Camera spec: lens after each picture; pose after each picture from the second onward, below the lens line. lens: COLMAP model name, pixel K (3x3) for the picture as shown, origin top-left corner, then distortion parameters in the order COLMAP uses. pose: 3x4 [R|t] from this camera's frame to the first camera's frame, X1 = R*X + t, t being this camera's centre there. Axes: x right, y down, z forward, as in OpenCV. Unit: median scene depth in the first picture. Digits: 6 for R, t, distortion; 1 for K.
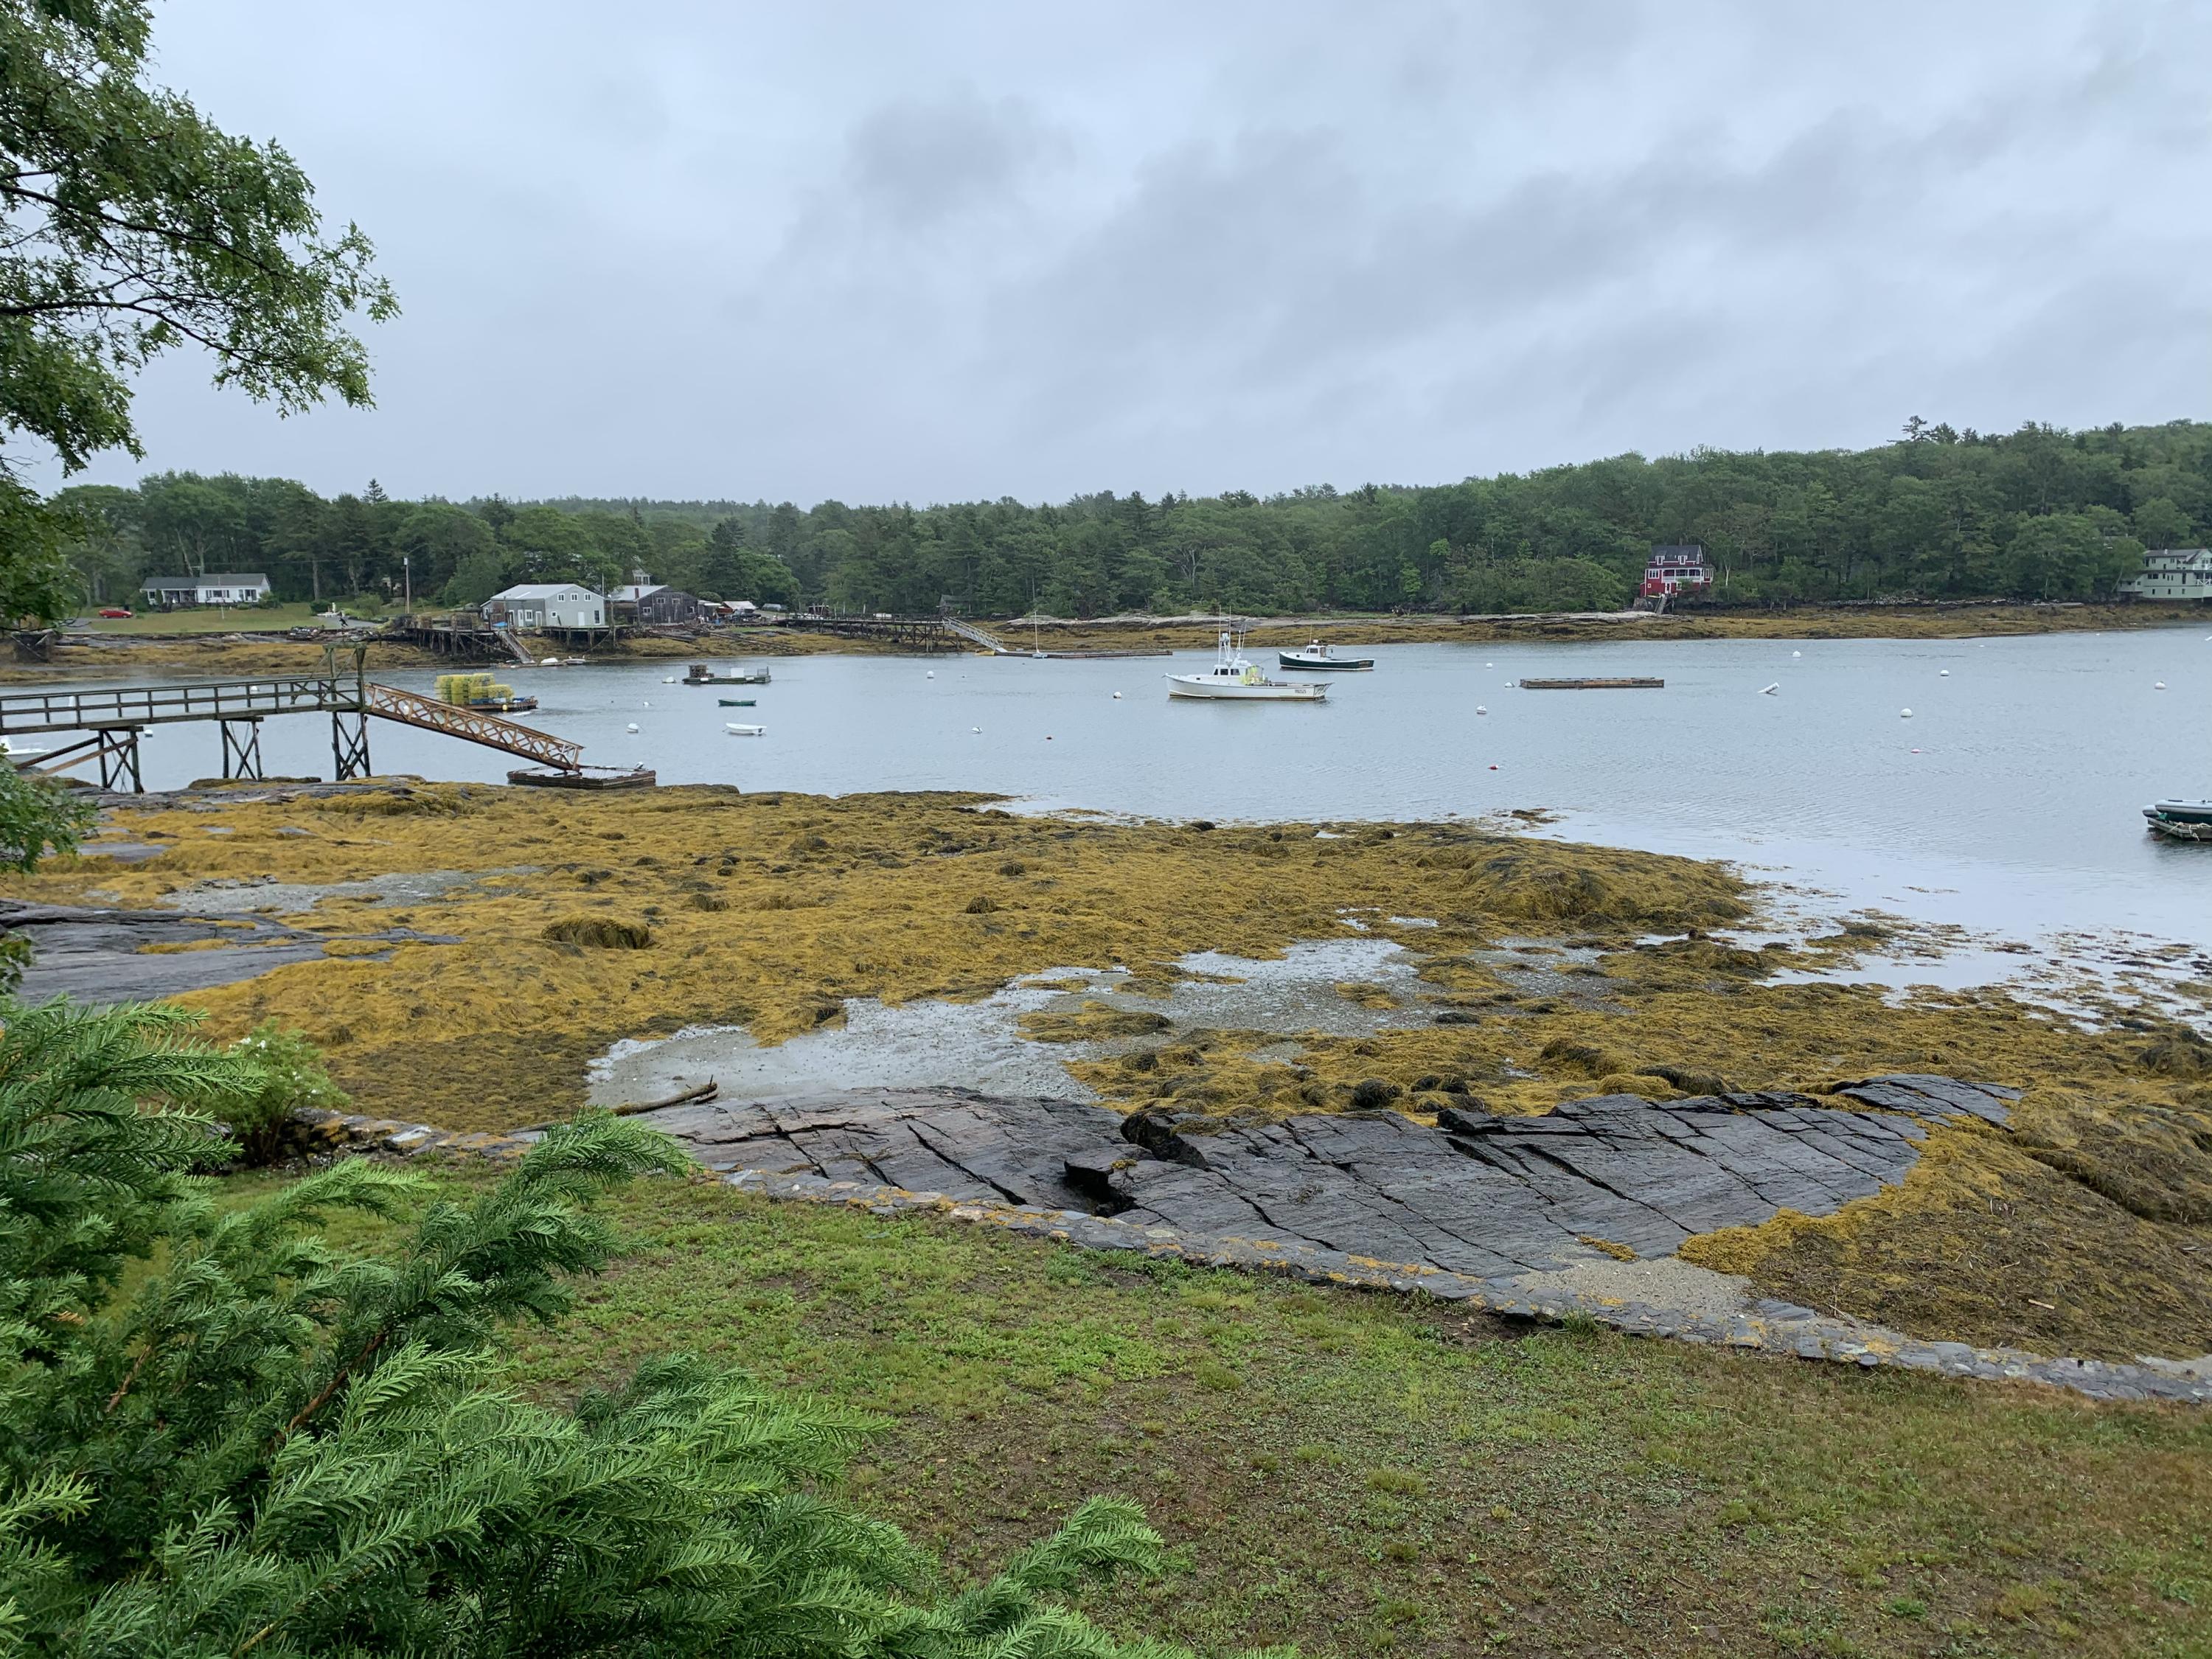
lens RADIAL K [[1787.7, 0, 1106.0], [0, 1787.7, 829.5], [0, 0, 1]] dist [0.096433, -0.120714]
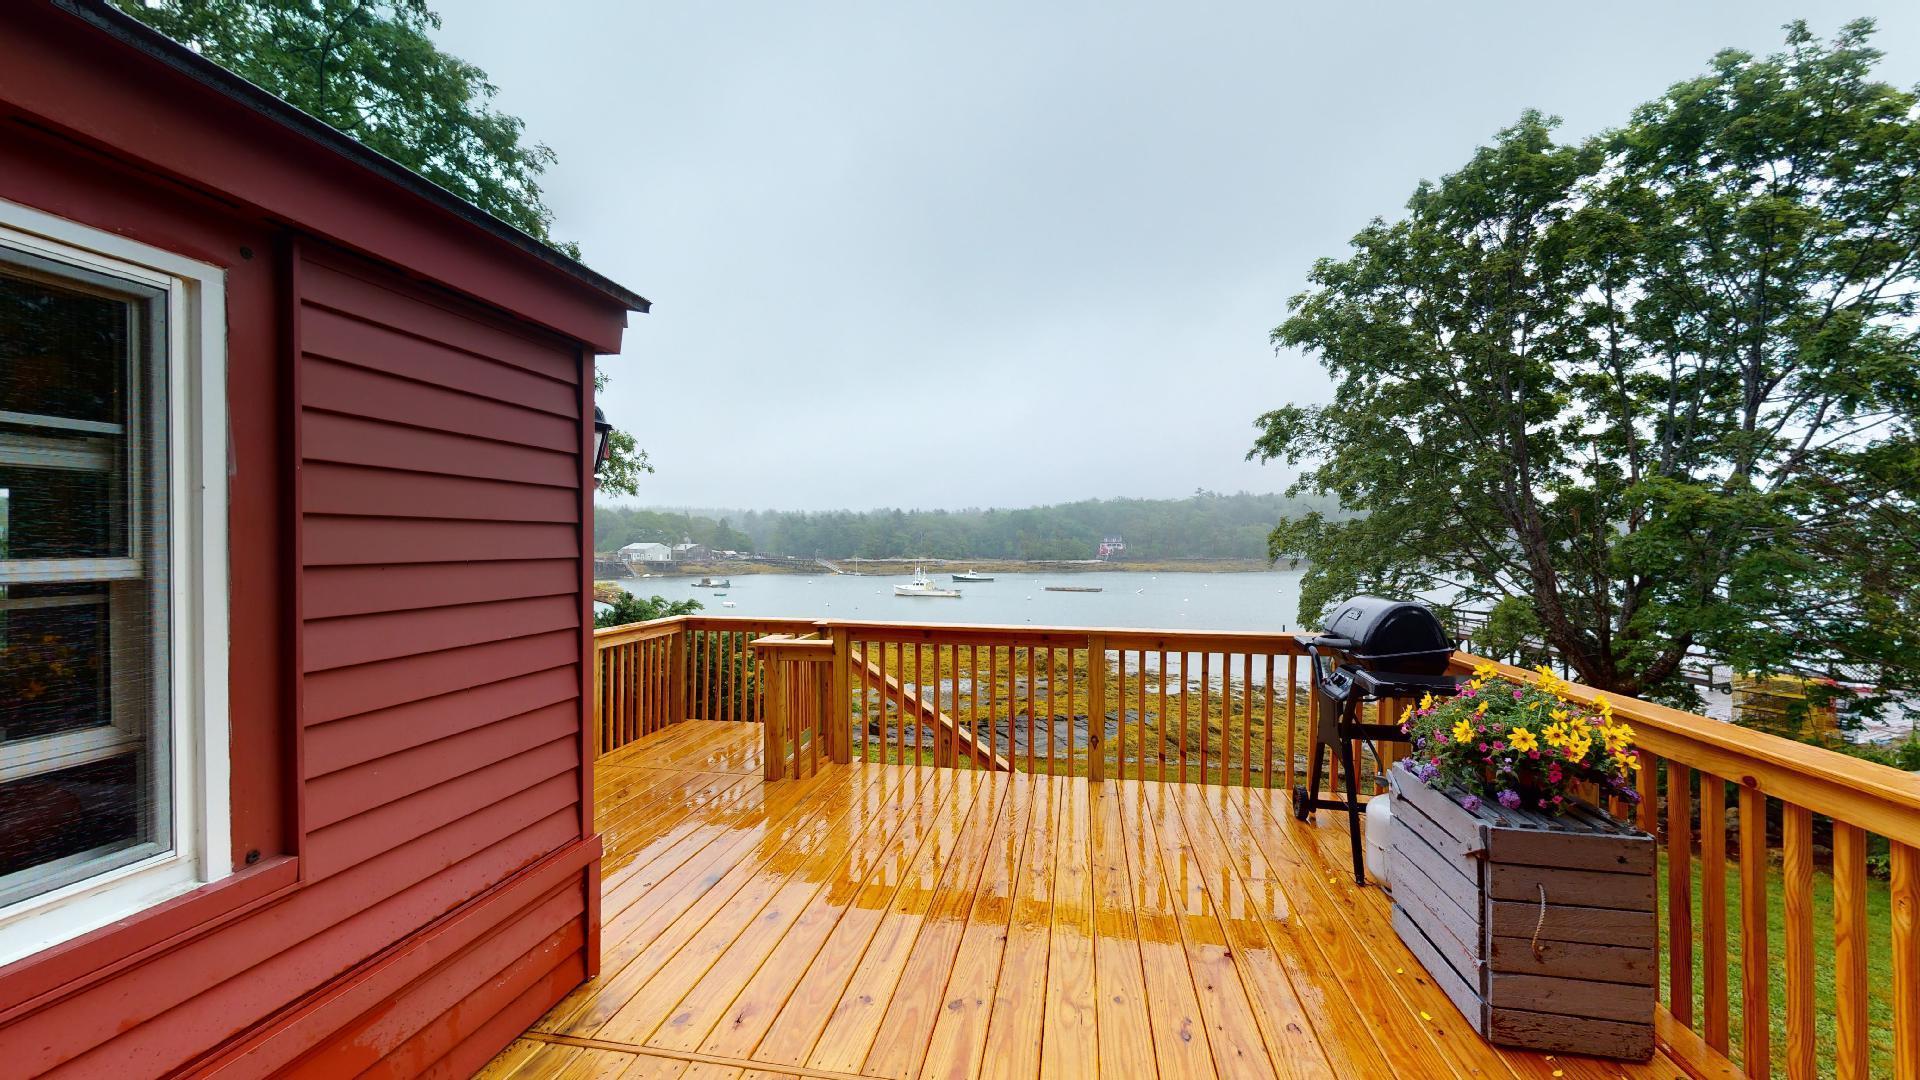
lens RADIAL K [[756.8, 0, 958.4], [0, 756.8, 564.2], [0, 0, 1]] dist [0.029174, 0.000029]
pose [[0.995467, 0.012369, 0.094296, 0.014710], [-0.001769, 0.993743, -0.111675, 0.012963], [-0.095087, 0.111002, 0.989261, -0.119276]]
